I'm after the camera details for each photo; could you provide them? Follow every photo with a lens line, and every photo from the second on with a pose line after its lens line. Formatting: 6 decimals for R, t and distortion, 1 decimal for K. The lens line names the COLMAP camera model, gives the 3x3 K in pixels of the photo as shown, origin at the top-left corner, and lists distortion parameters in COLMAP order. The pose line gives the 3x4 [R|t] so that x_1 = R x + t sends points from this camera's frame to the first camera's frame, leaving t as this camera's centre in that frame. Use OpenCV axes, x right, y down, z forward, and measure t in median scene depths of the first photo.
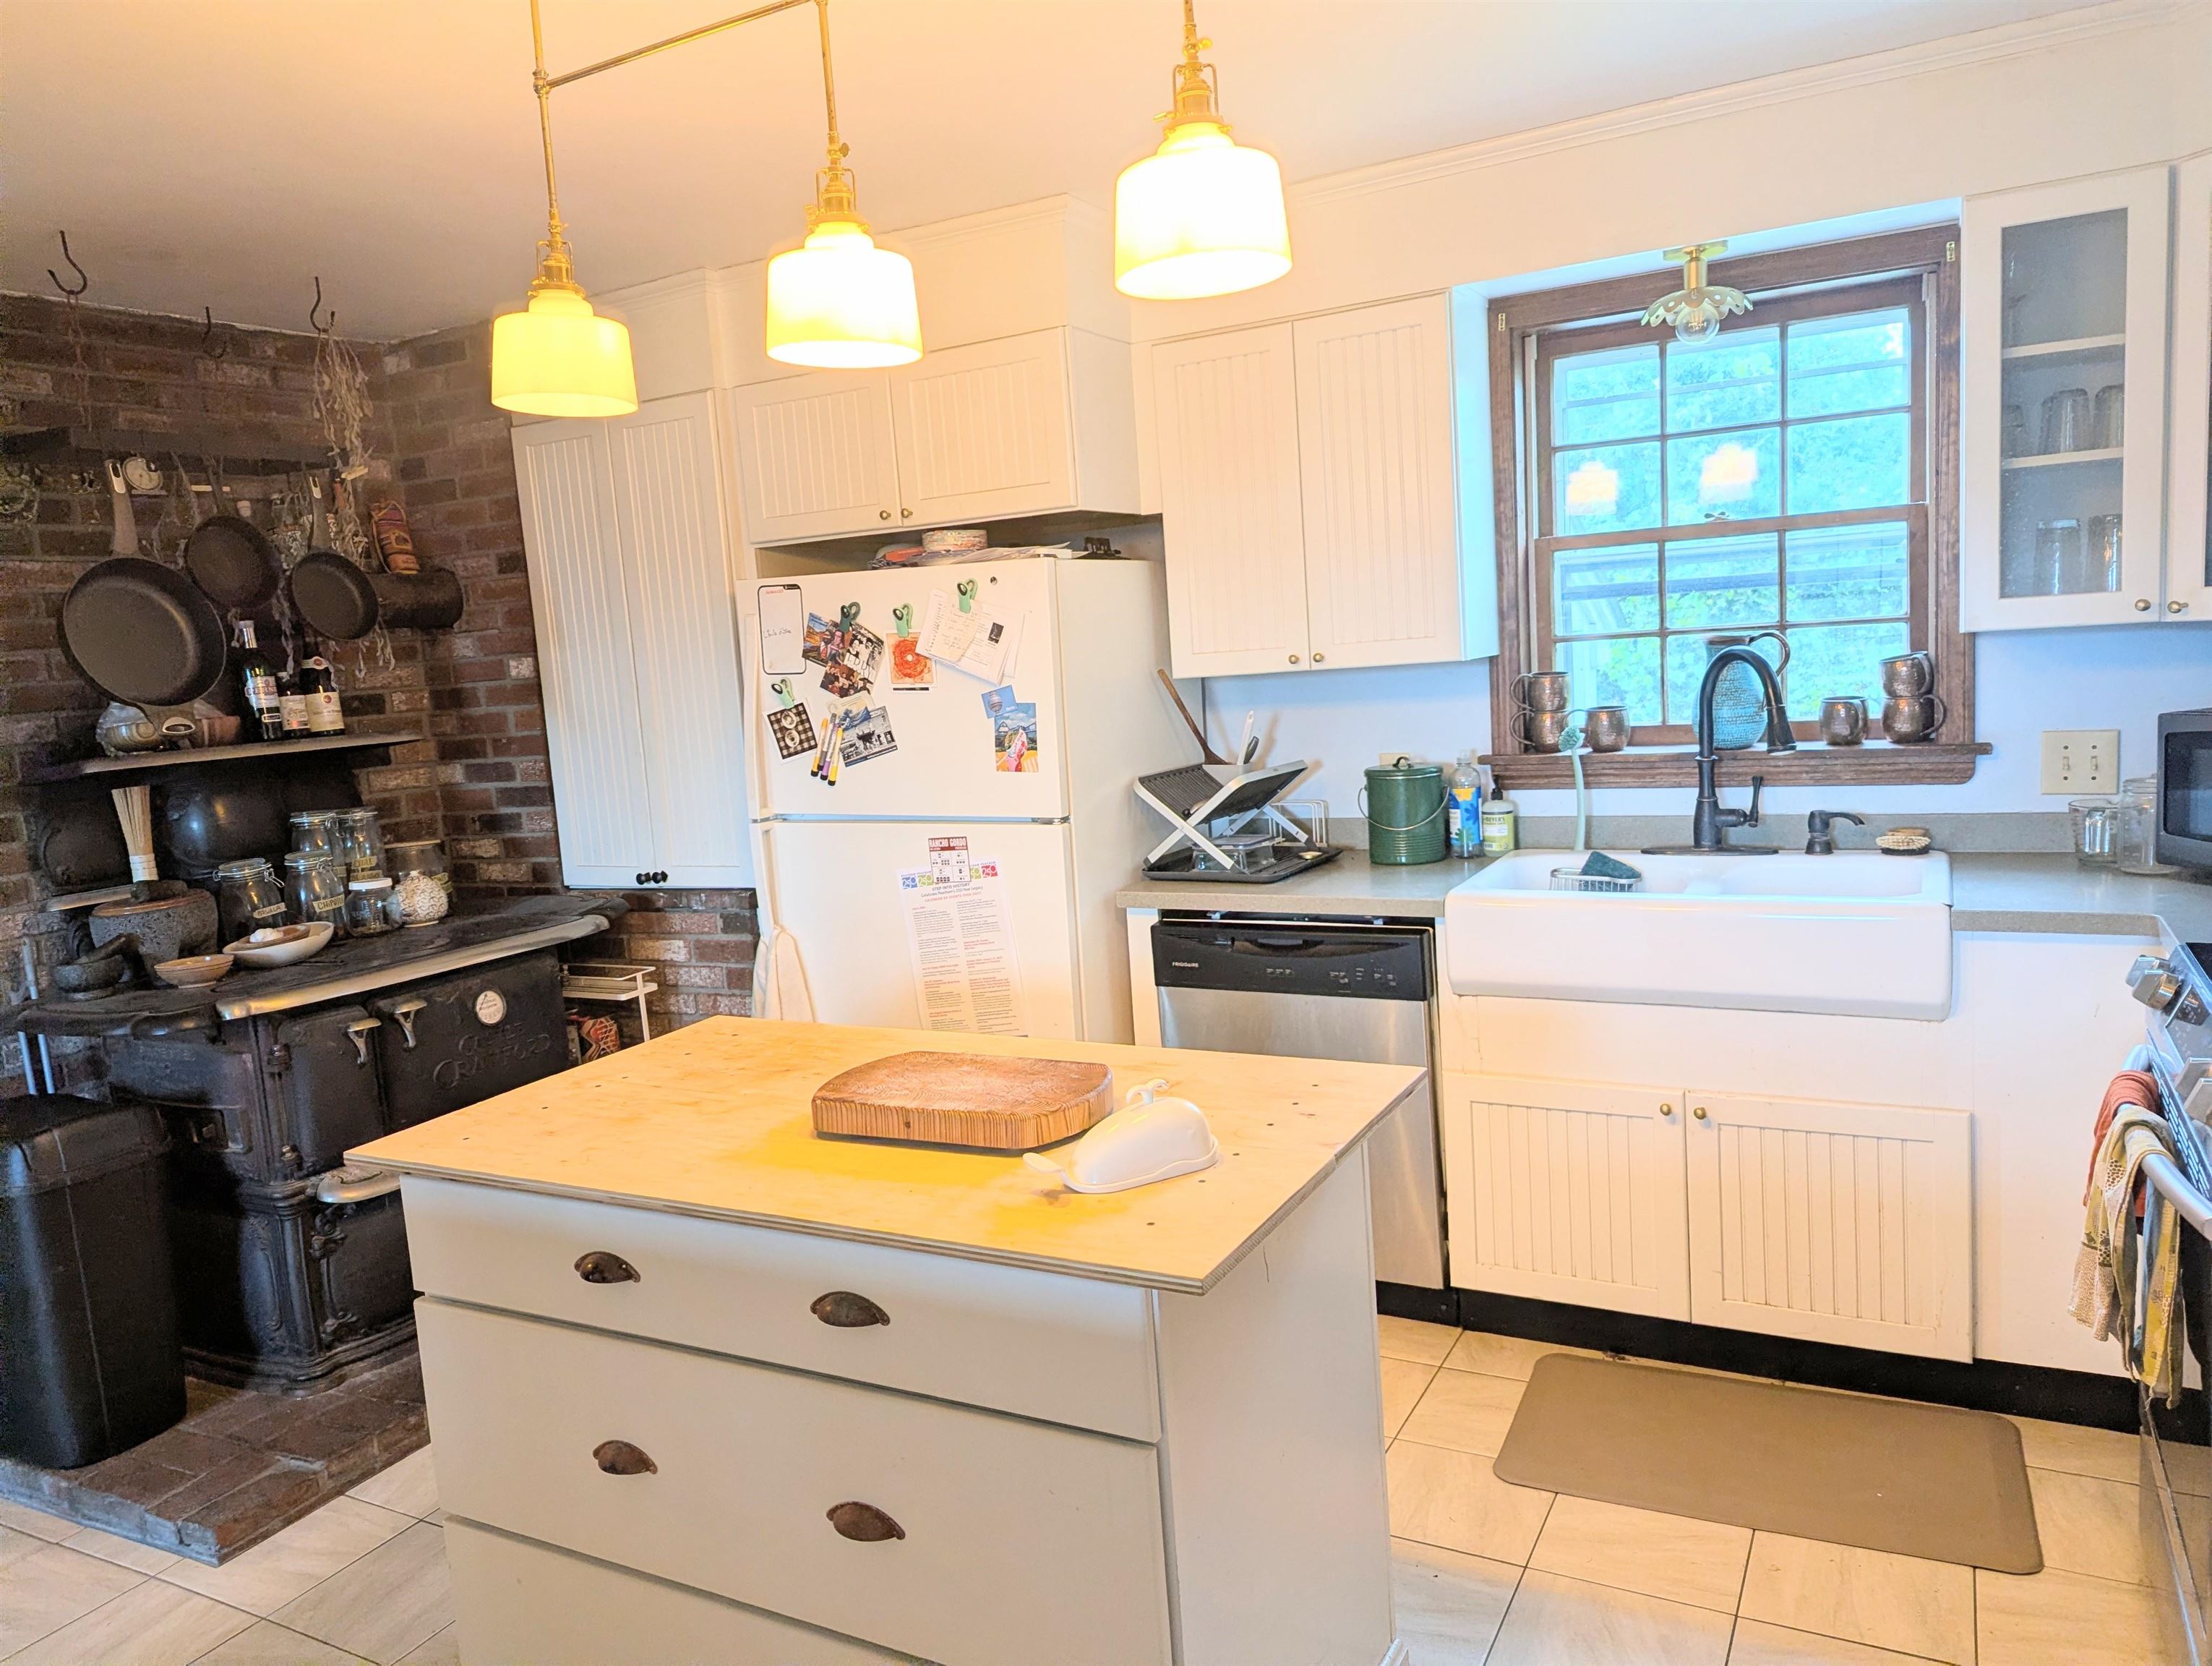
lens RADIAL K [[1526.7, 0, 1077.4], [0, 1526.7, 839.7], [0, 0, 1]] dist [0.058329, -0.048155]
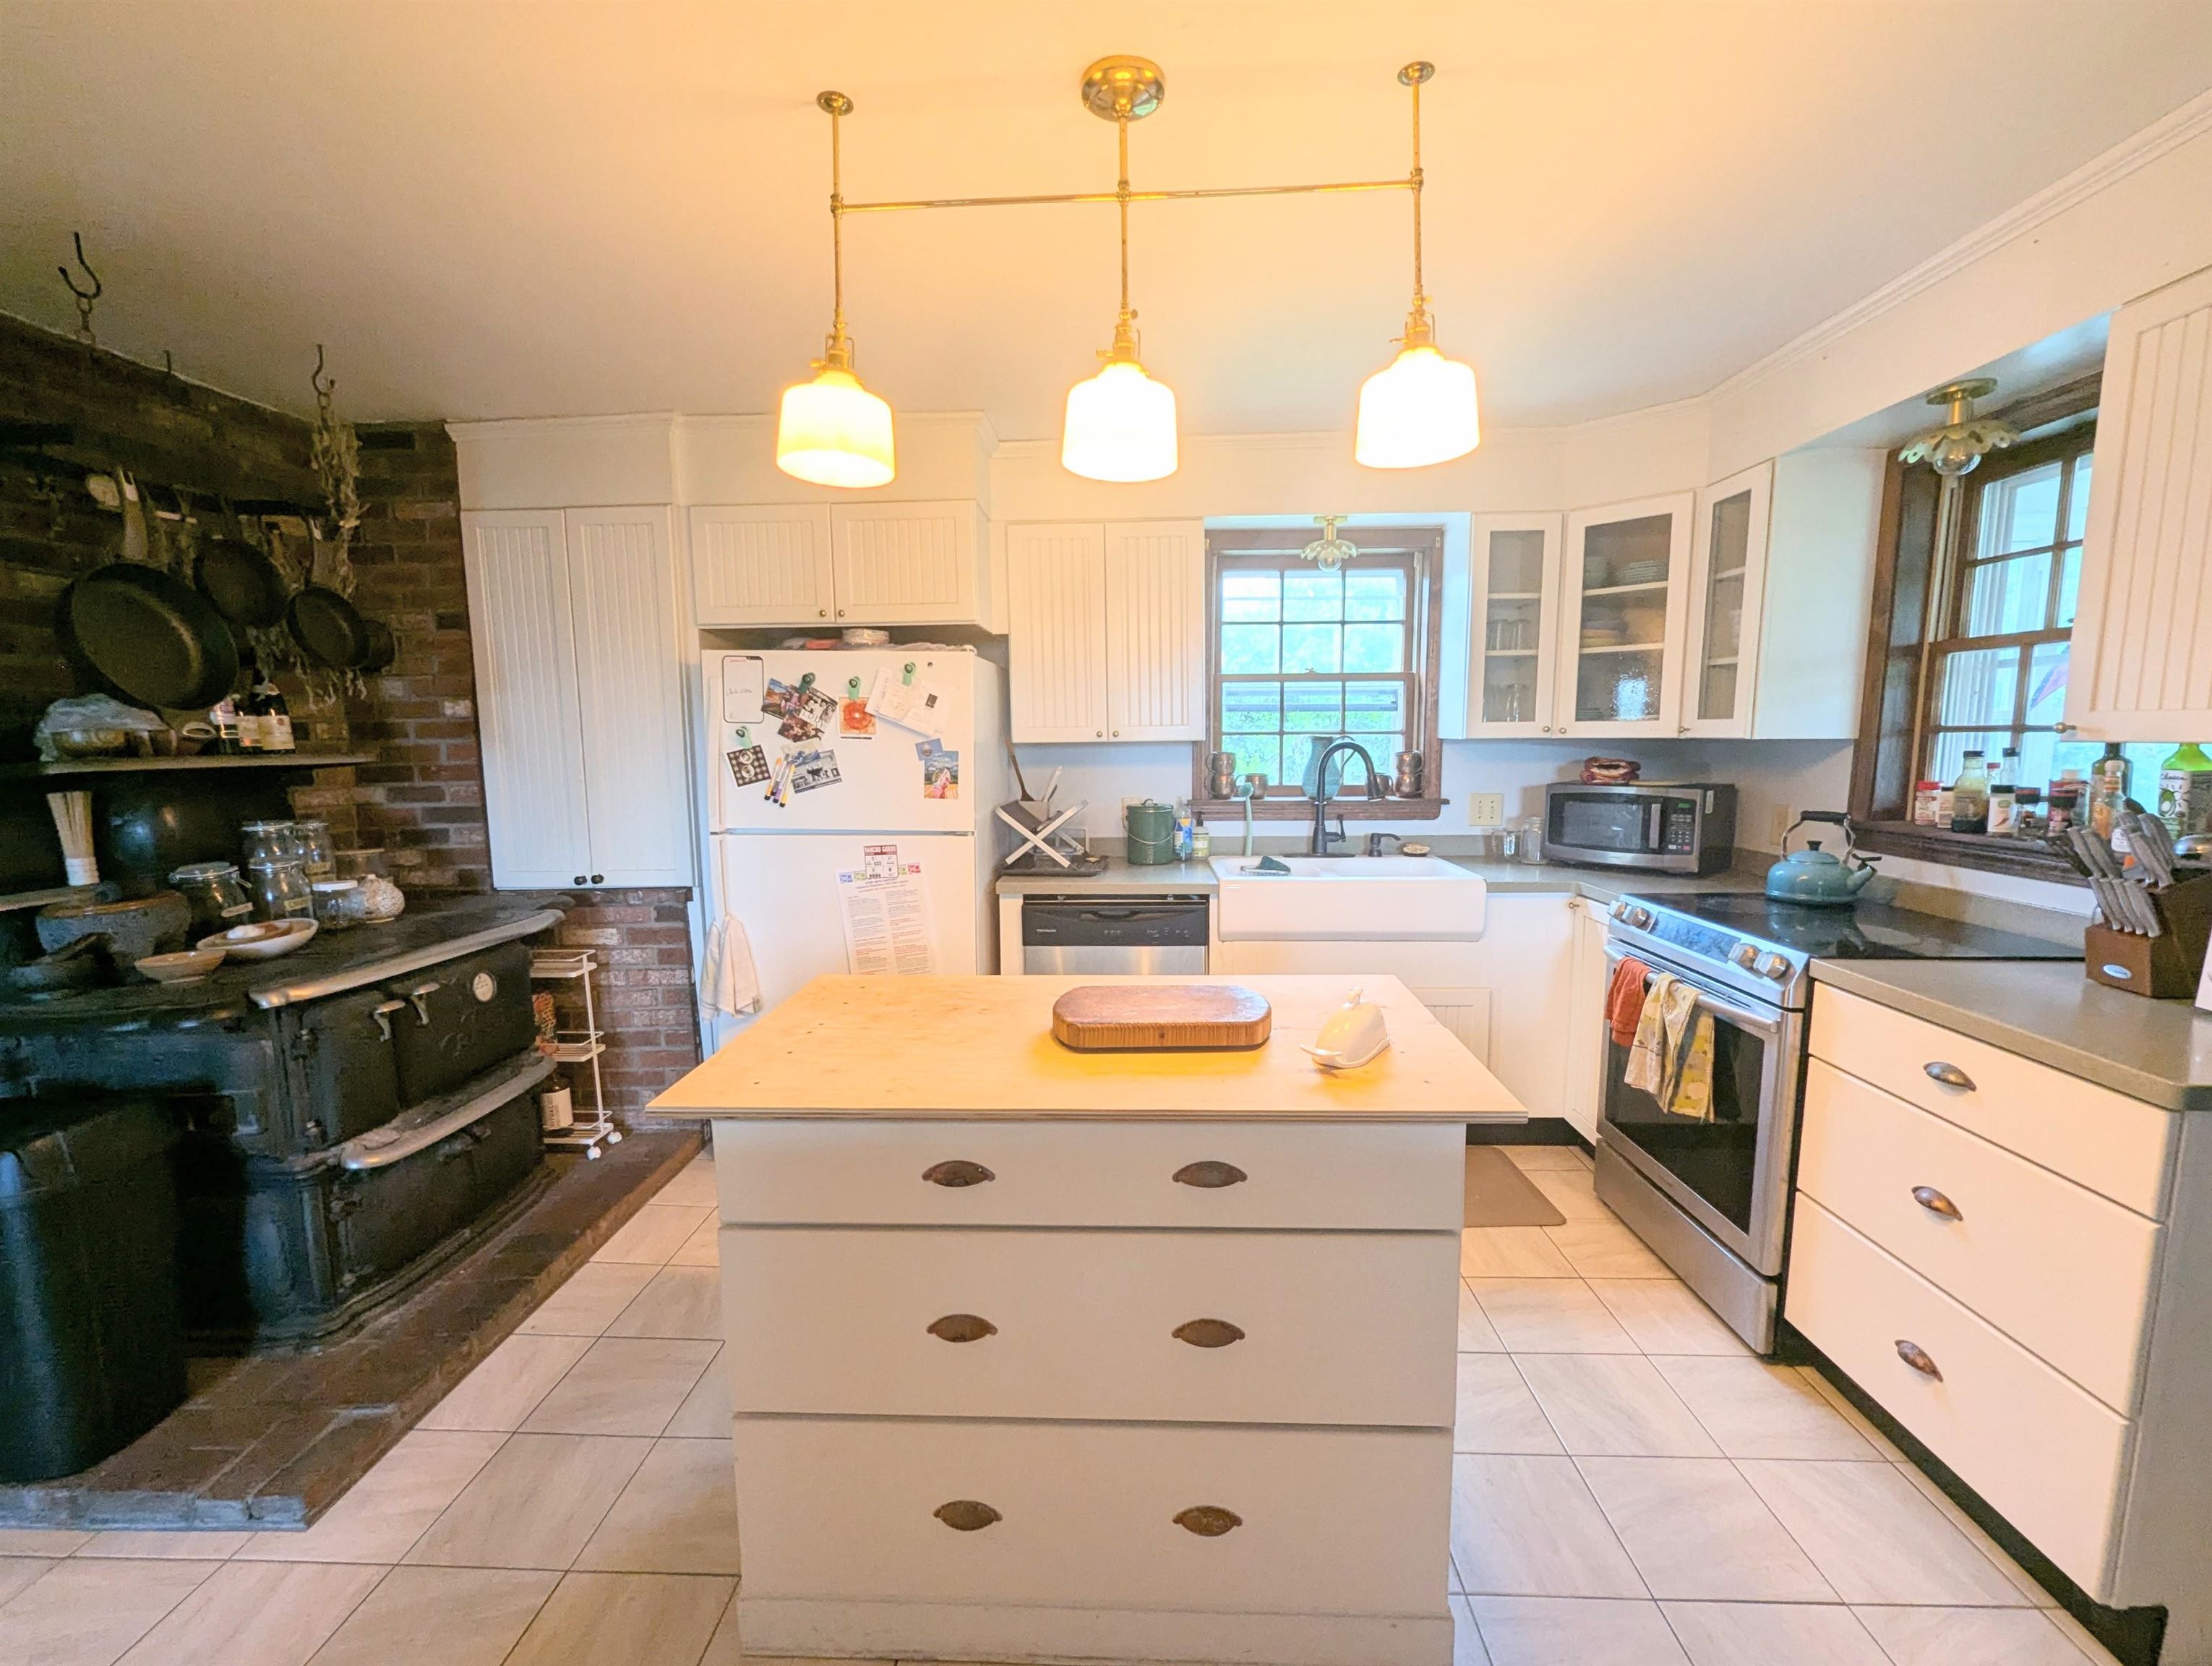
lens RADIAL K [[915.1, 0, 1106.5], [0, 915.1, 846.4], [0, 0, 1]] dist [0.002008, -0.002142]
pose [[0.895461, 0.006586, 0.445091, -0.276600], [0.004628, 0.999699, -0.024102, 0.020841], [-0.445116, 0.023642, 0.895161, 0.158678]]
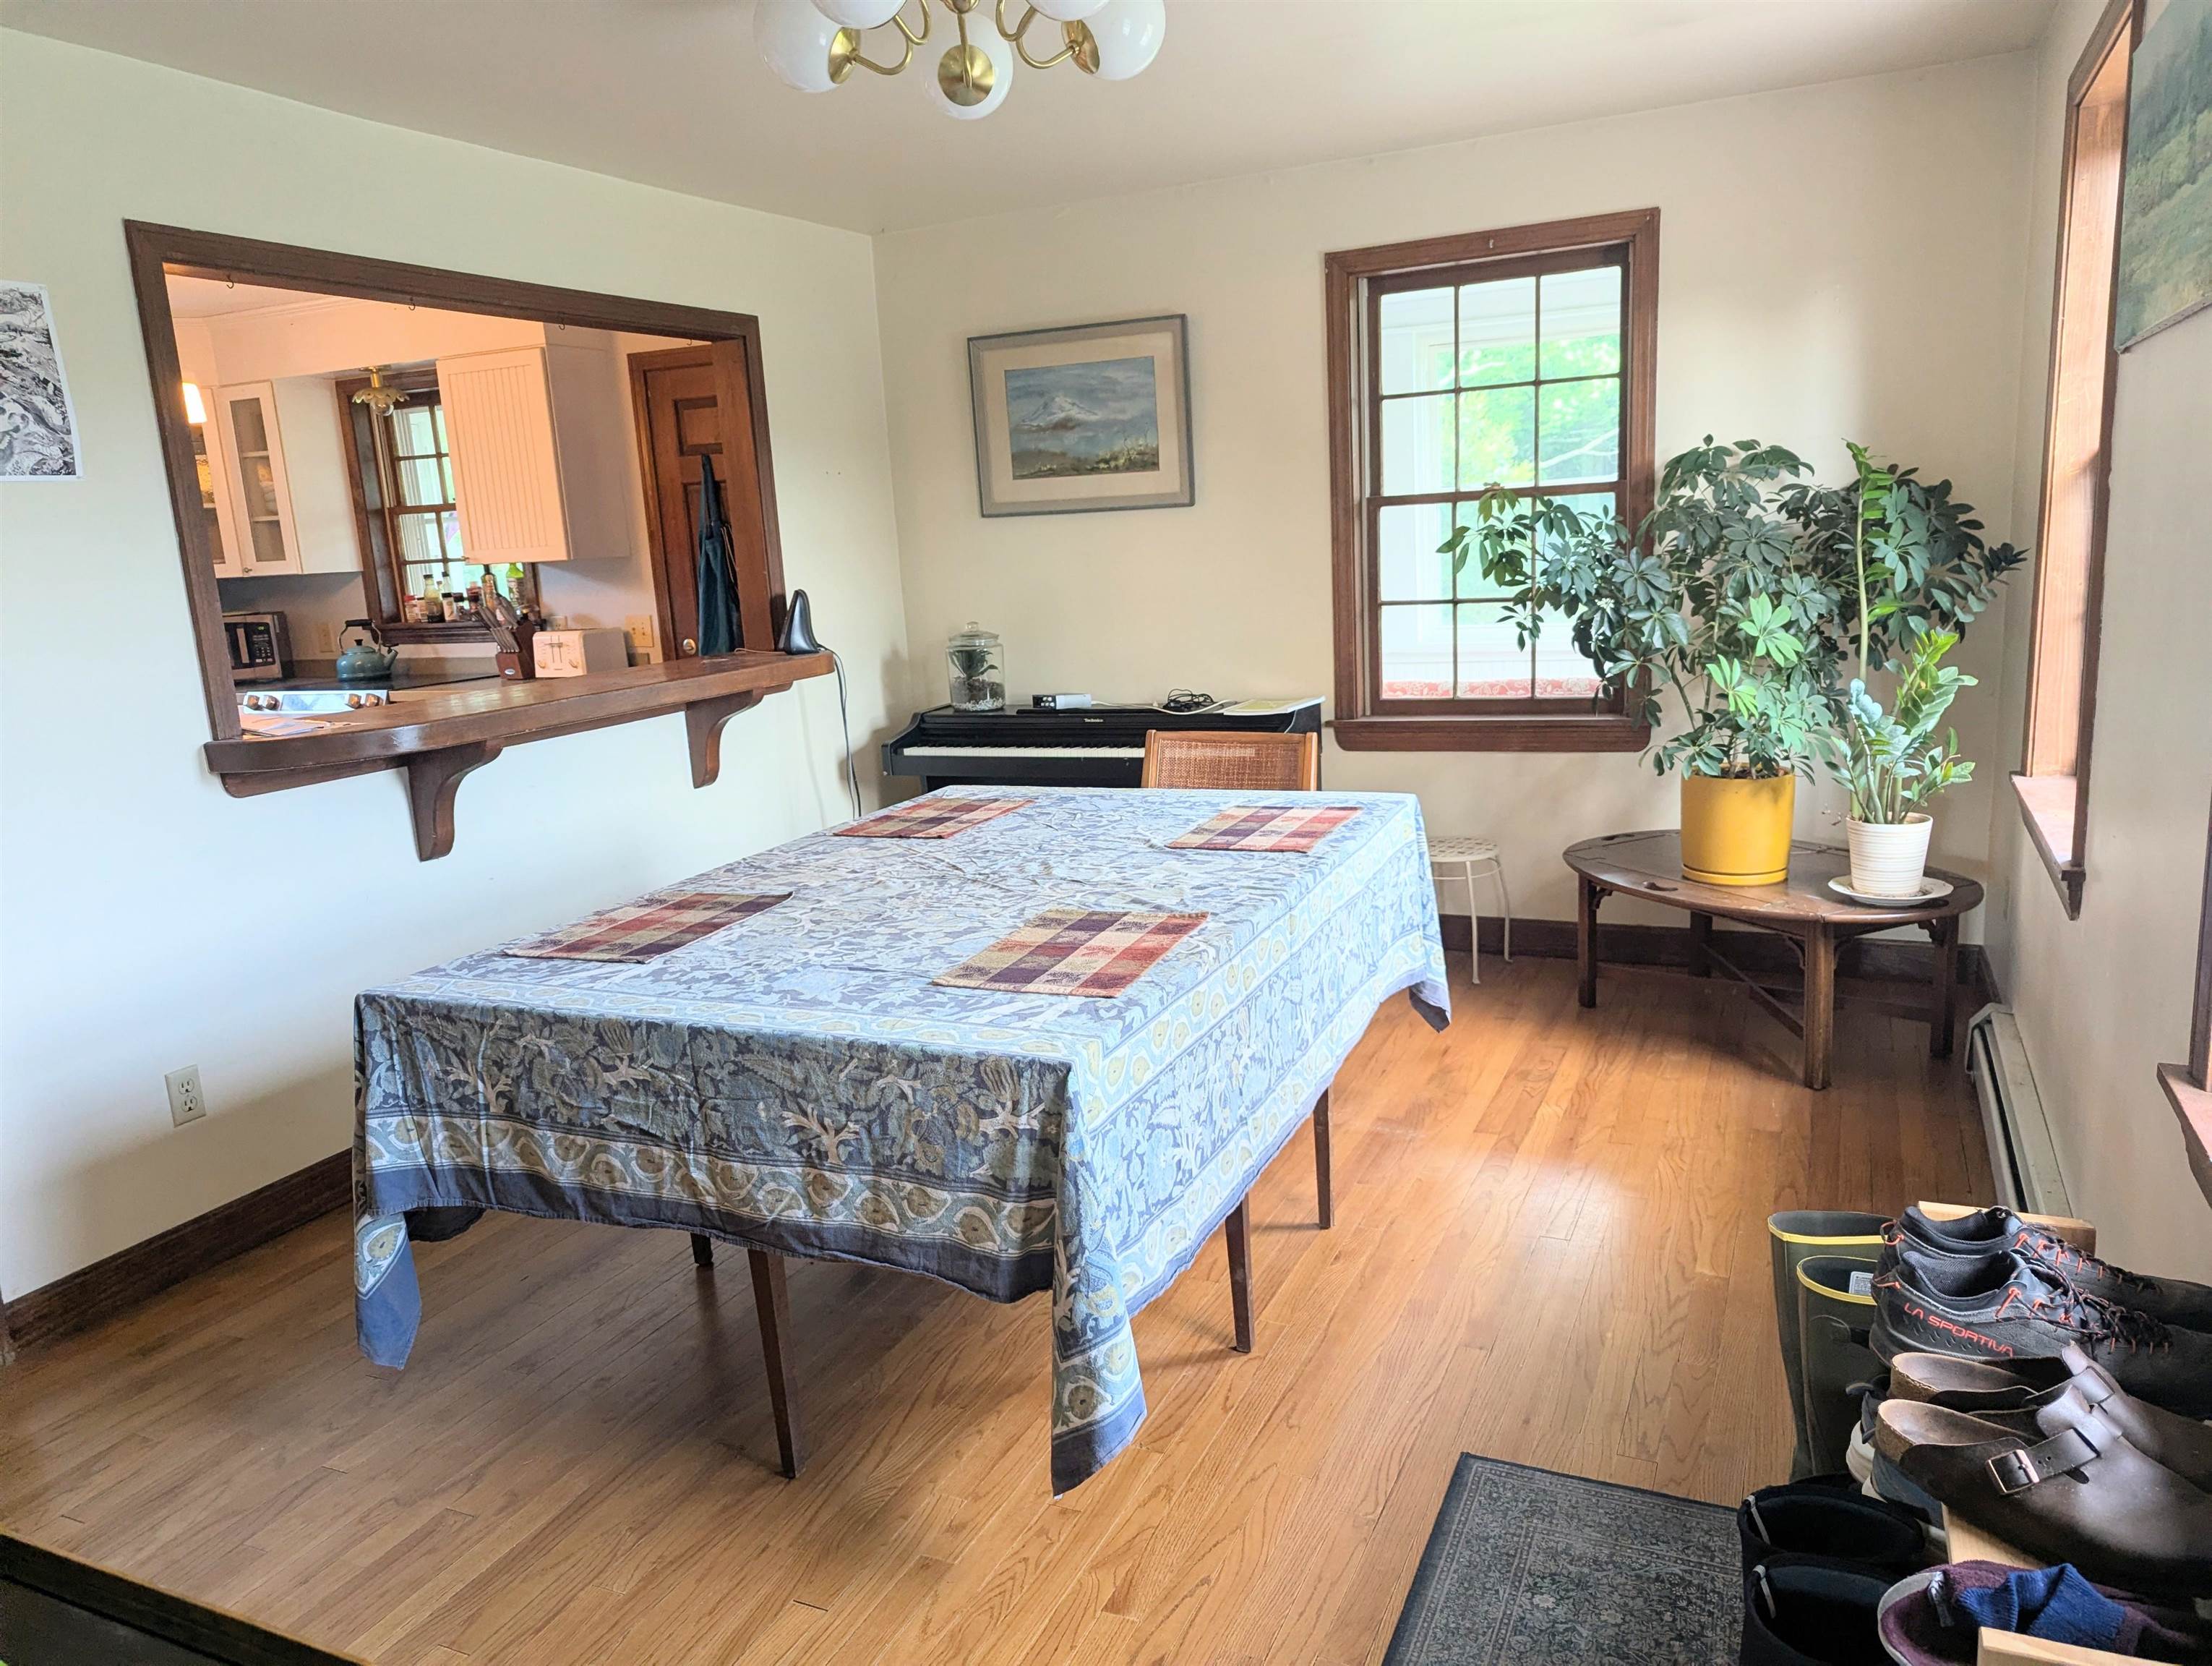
lens RADIAL K [[1526.7, 0, 1099.8], [0, 1526.7, 842.0], [0, 0, 1]] dist [0.058329, -0.048155]
pose [[-0.067851, -0.125457, 0.989776, -1.402229], [0.192024, 0.971872, 0.136352, 0.159261], [-0.979042, 0.199313, -0.041852, -0.195868]]
